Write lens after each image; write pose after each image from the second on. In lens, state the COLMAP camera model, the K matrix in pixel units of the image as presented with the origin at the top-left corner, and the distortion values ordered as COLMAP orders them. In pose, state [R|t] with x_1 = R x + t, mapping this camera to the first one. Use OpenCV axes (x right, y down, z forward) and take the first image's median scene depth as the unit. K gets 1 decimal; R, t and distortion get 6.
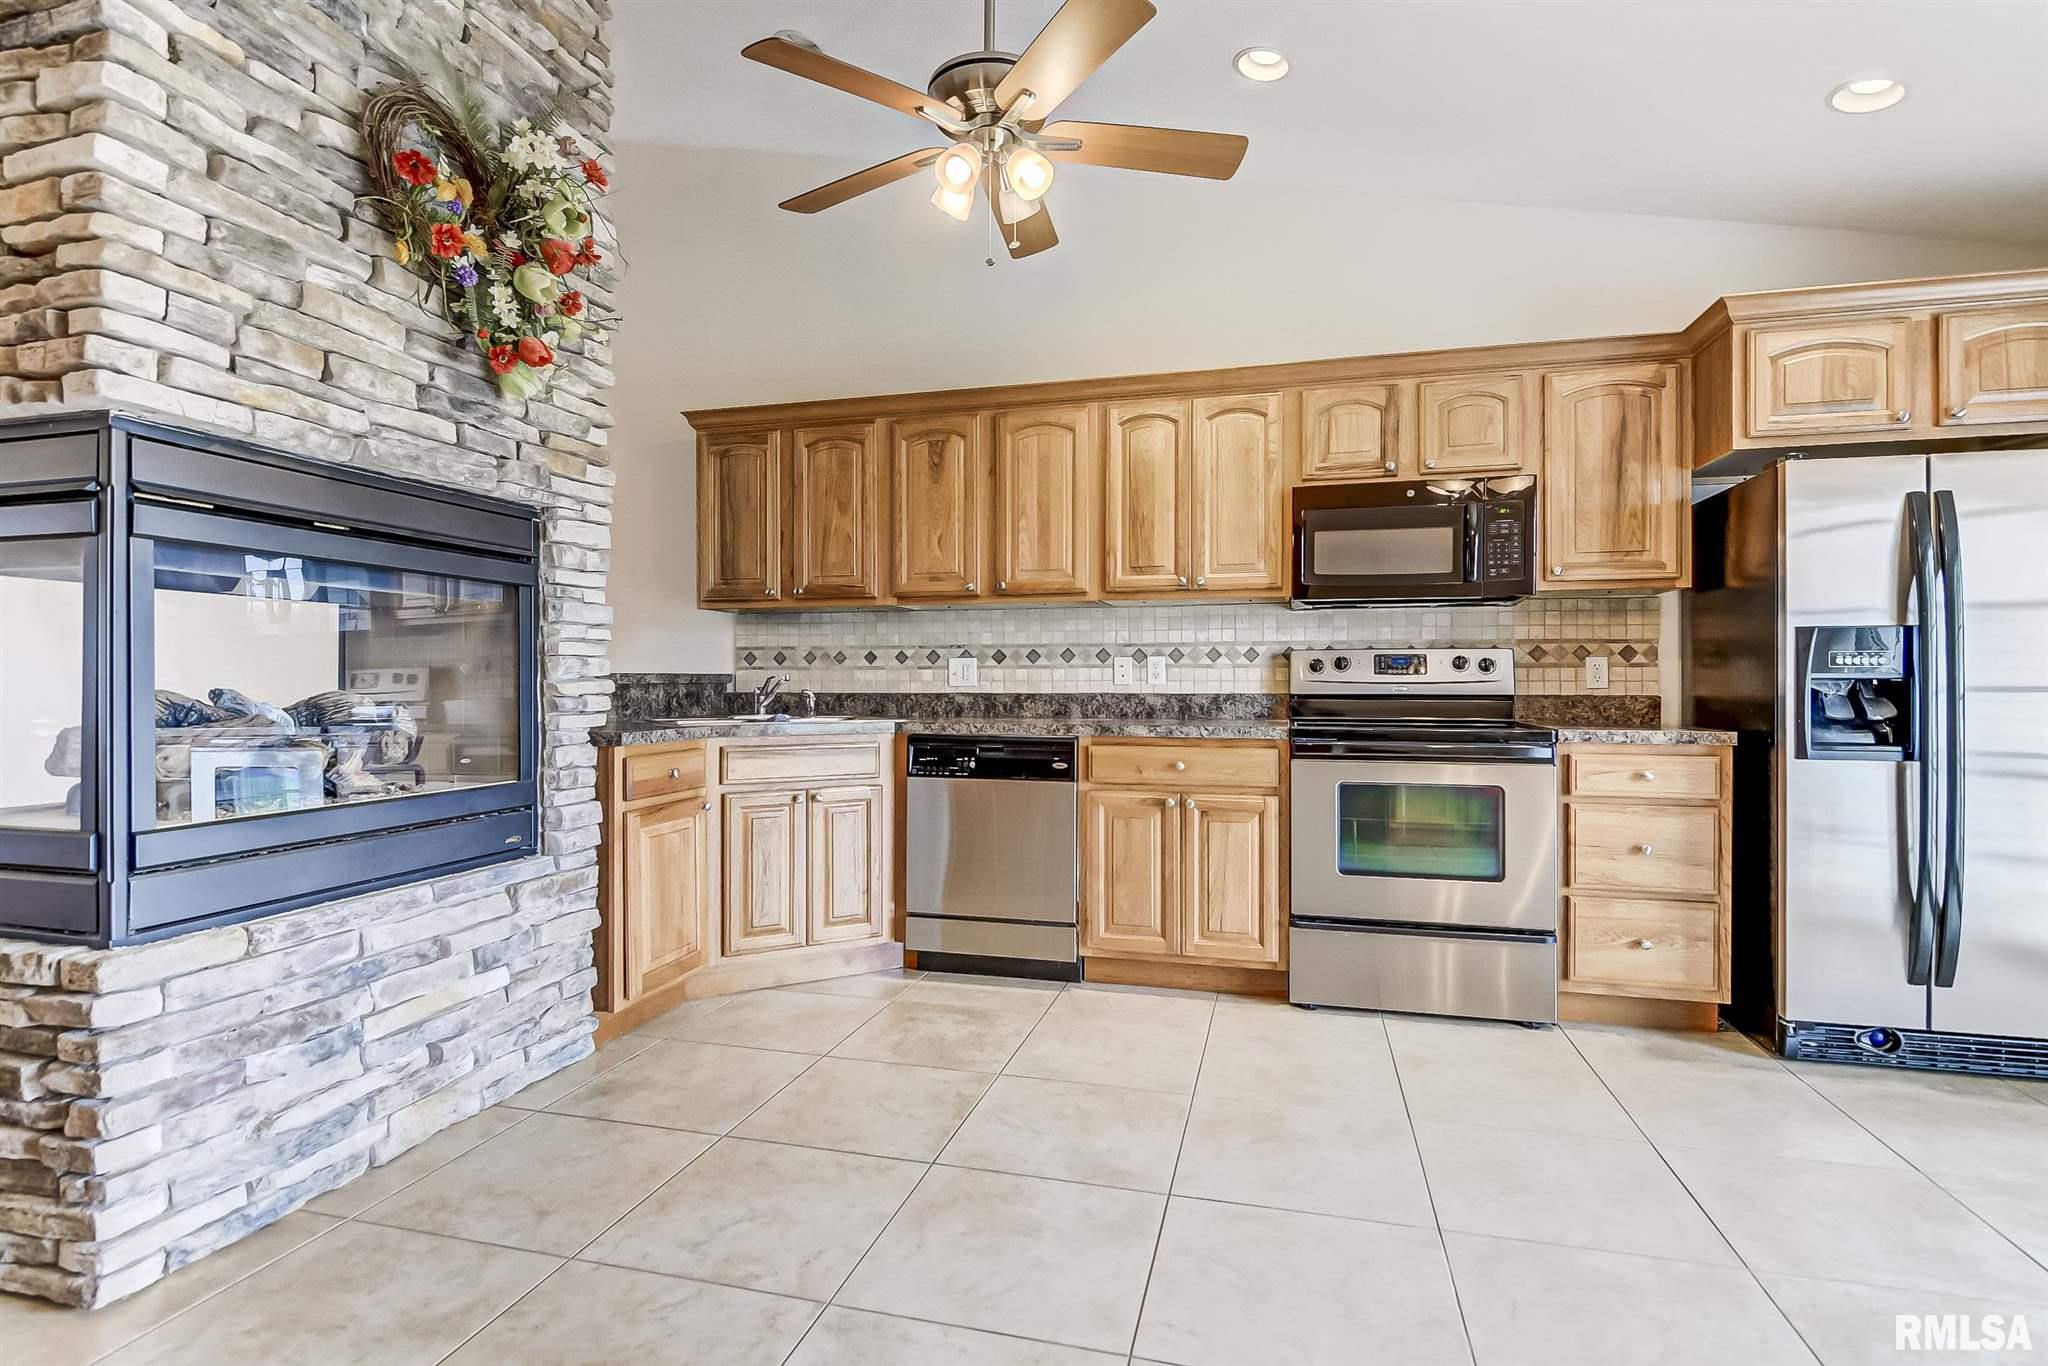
lens RADIAL K [[1011.1, 0, 1012.5], [0, 1011.1, 682.0], [0, 0, 1]] dist [-0.001188, -0.001291]
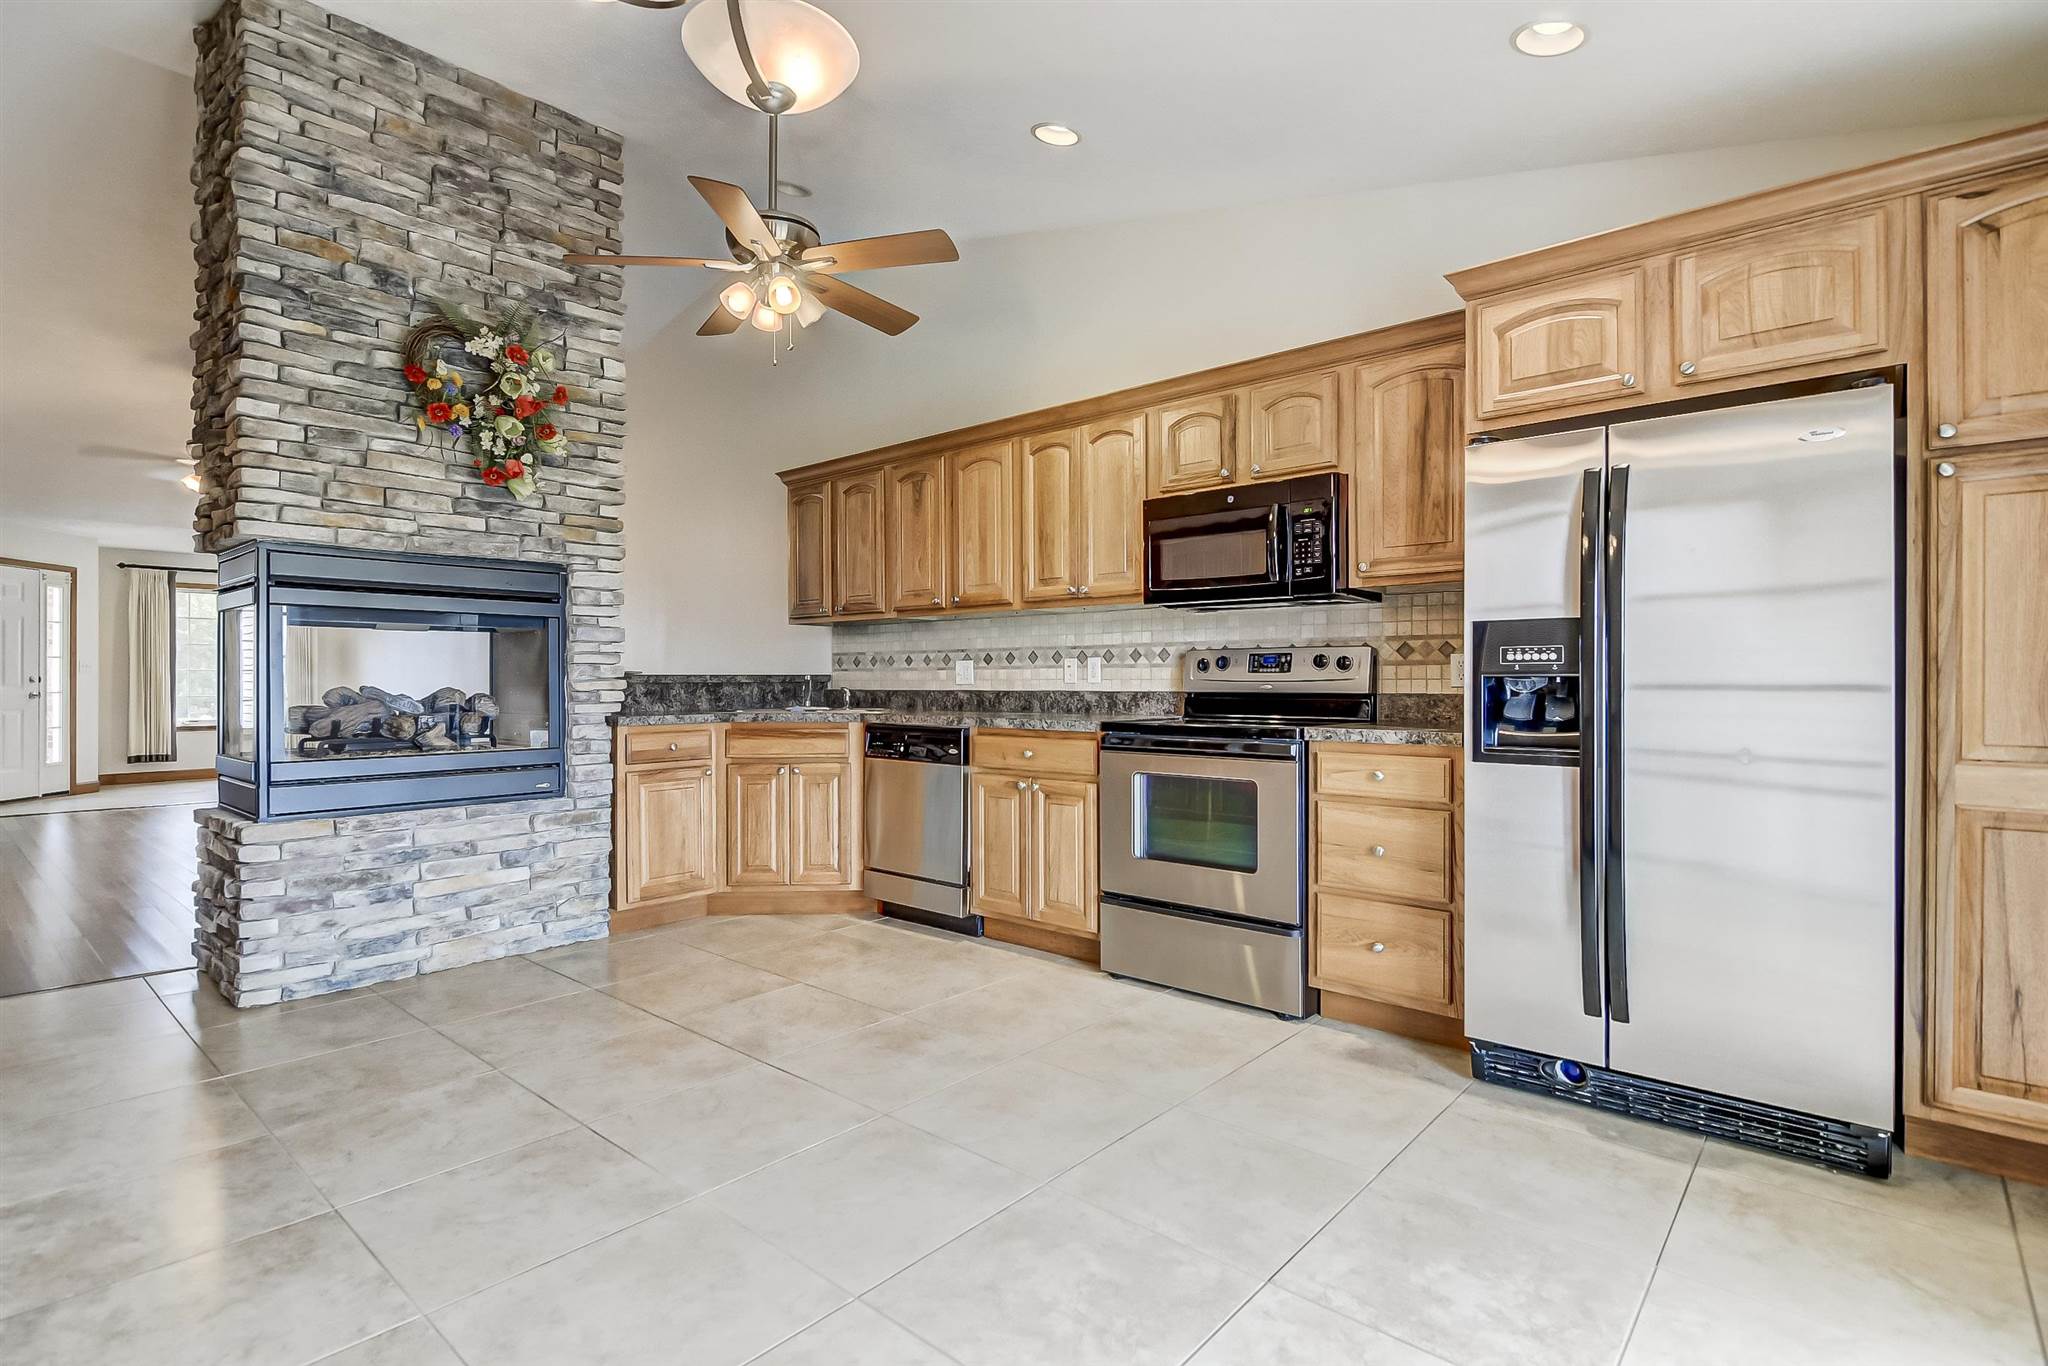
lens RADIAL K [[1032.4, 0, 1038.5], [0, 1032.4, 683.5], [0, 0, 1]] dist [-0.001995, -0.001460]
pose [[0.893199, -0.000223, -0.449661, 0.706415], [0.001733, 0.999994, 0.002947, -0.000326], [0.449658, -0.003411, 0.893194, -0.038787]]
